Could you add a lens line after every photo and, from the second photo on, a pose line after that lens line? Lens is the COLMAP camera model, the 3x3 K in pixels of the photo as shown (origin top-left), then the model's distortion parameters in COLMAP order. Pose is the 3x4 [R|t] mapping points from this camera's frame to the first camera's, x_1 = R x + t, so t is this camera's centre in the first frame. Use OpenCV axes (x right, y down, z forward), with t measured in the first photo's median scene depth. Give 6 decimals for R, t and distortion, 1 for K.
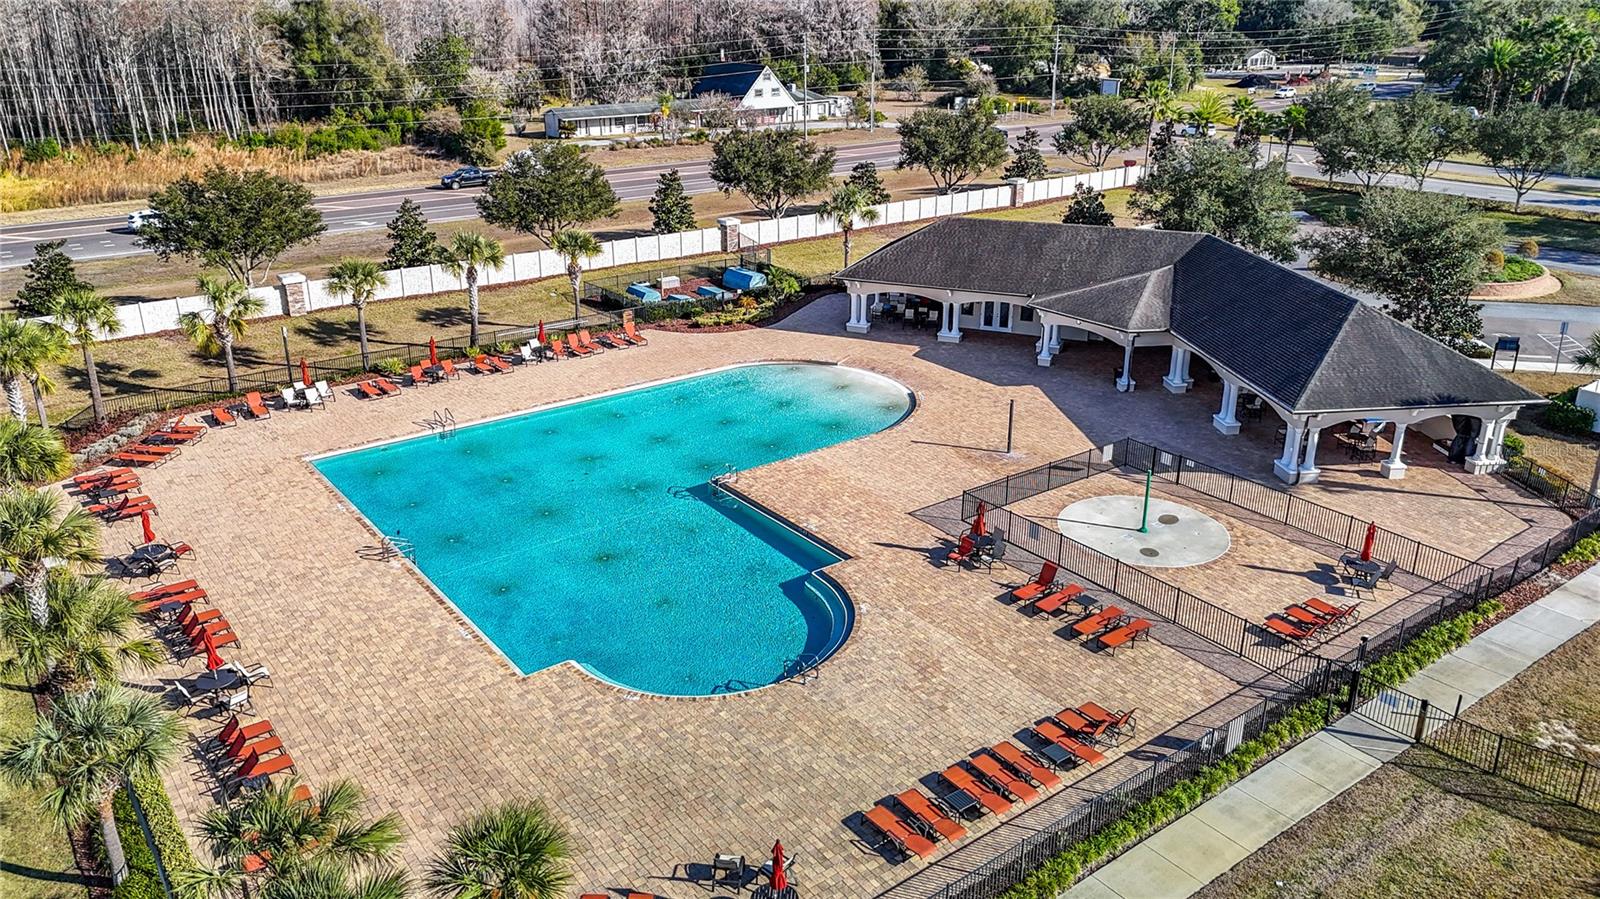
lens RADIAL K [[1190.2, 0, 811.0], [0, 1190.2, 451.7], [0, 0, 1]] dist [0.084453, -0.100647]
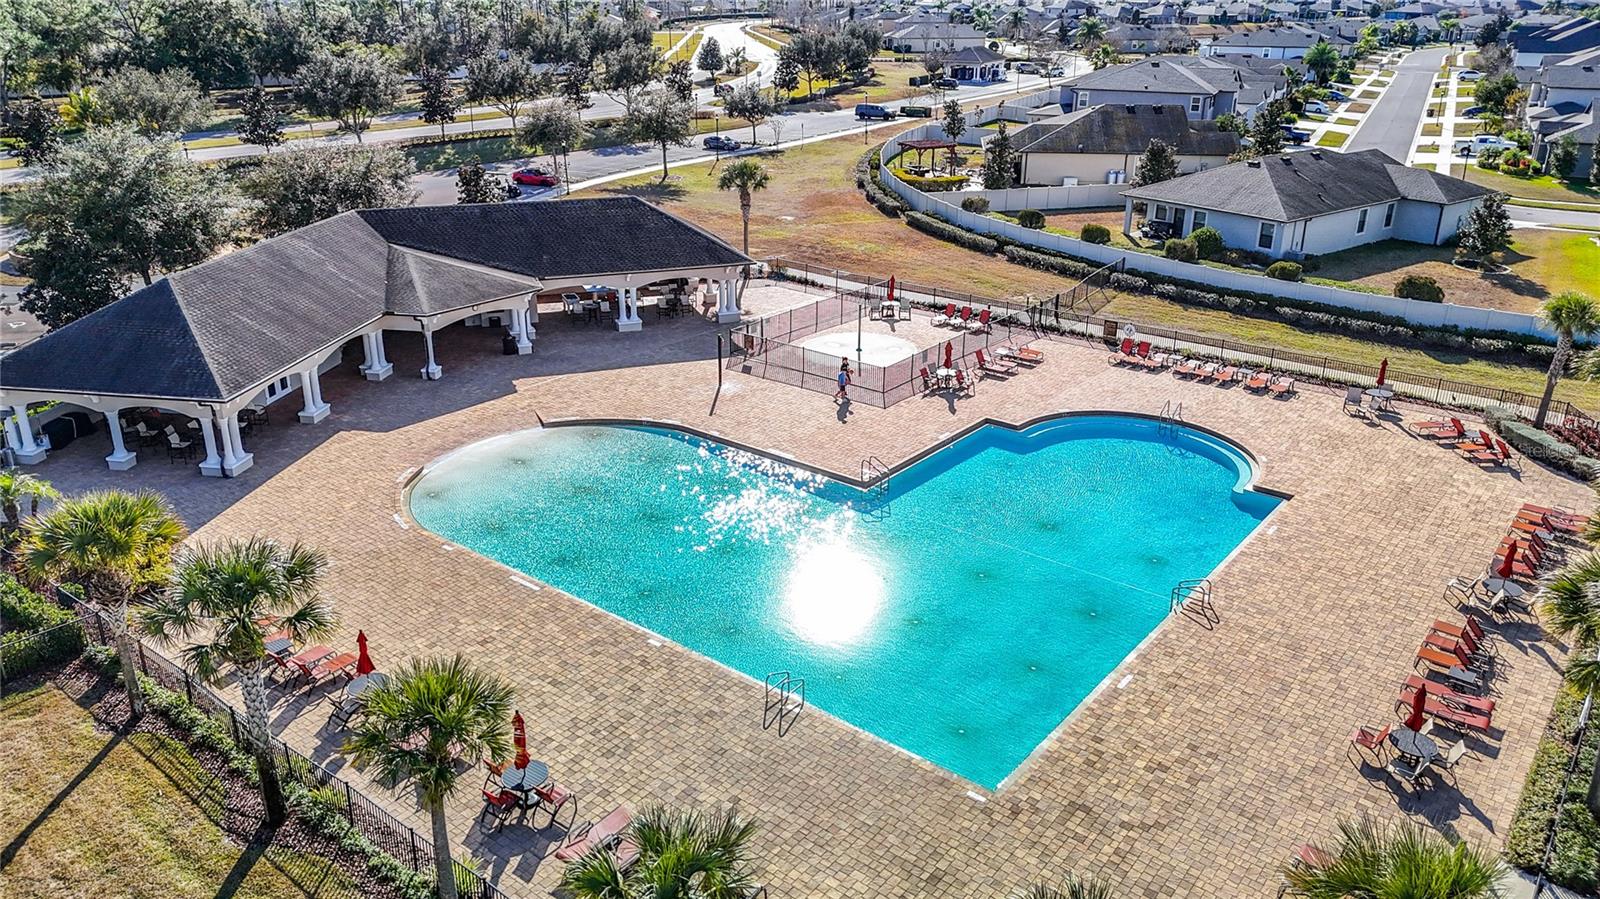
lens RADIAL K [[1149.8, 0, 772.6], [0, 1149.8, 447.7], [0, 0, 1]] dist [0.080169, -0.080918]
pose [[-0.226728, -0.370043, 0.900923, -0.943520], [0.354181, 0.830356, 0.430192, -0.449503], [-0.907276, 0.416626, -0.057203, 1.220870]]
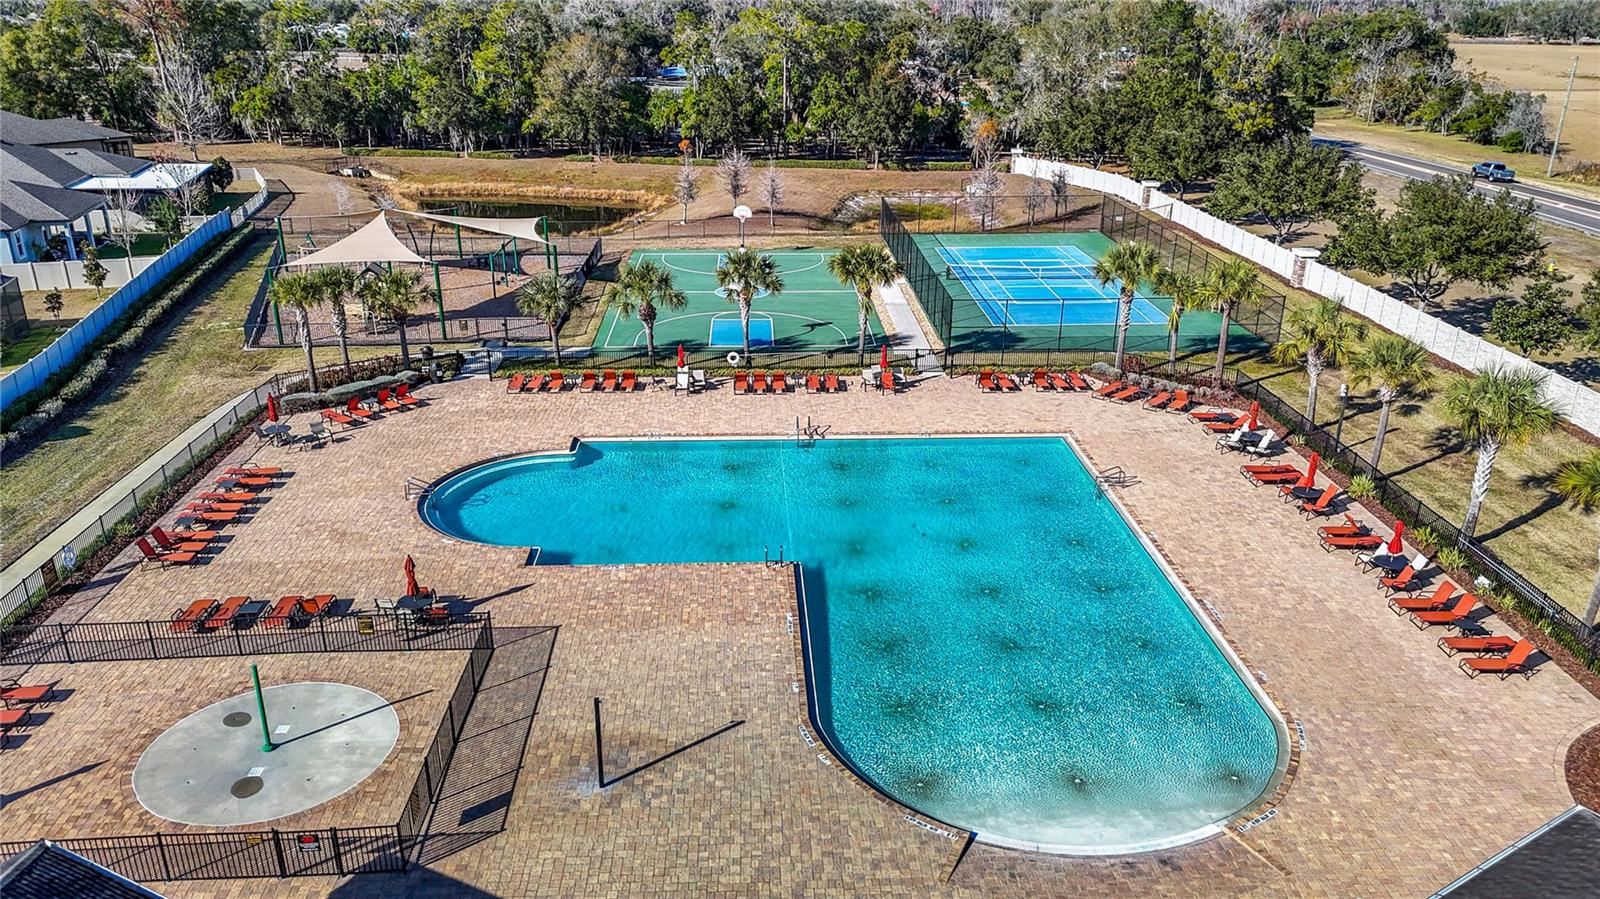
lens RADIAL K [[1190.2, 0, 811.0], [0, 1190.2, 451.7], [0, 0, 1]] dist [0.084453, -0.100647]
pose [[-0.567852, 0.289305, -0.770614, 0.589691], [-0.310003, 0.792101, 0.525808, -0.532565], [0.762523, 0.537474, -0.360111, 1.403859]]
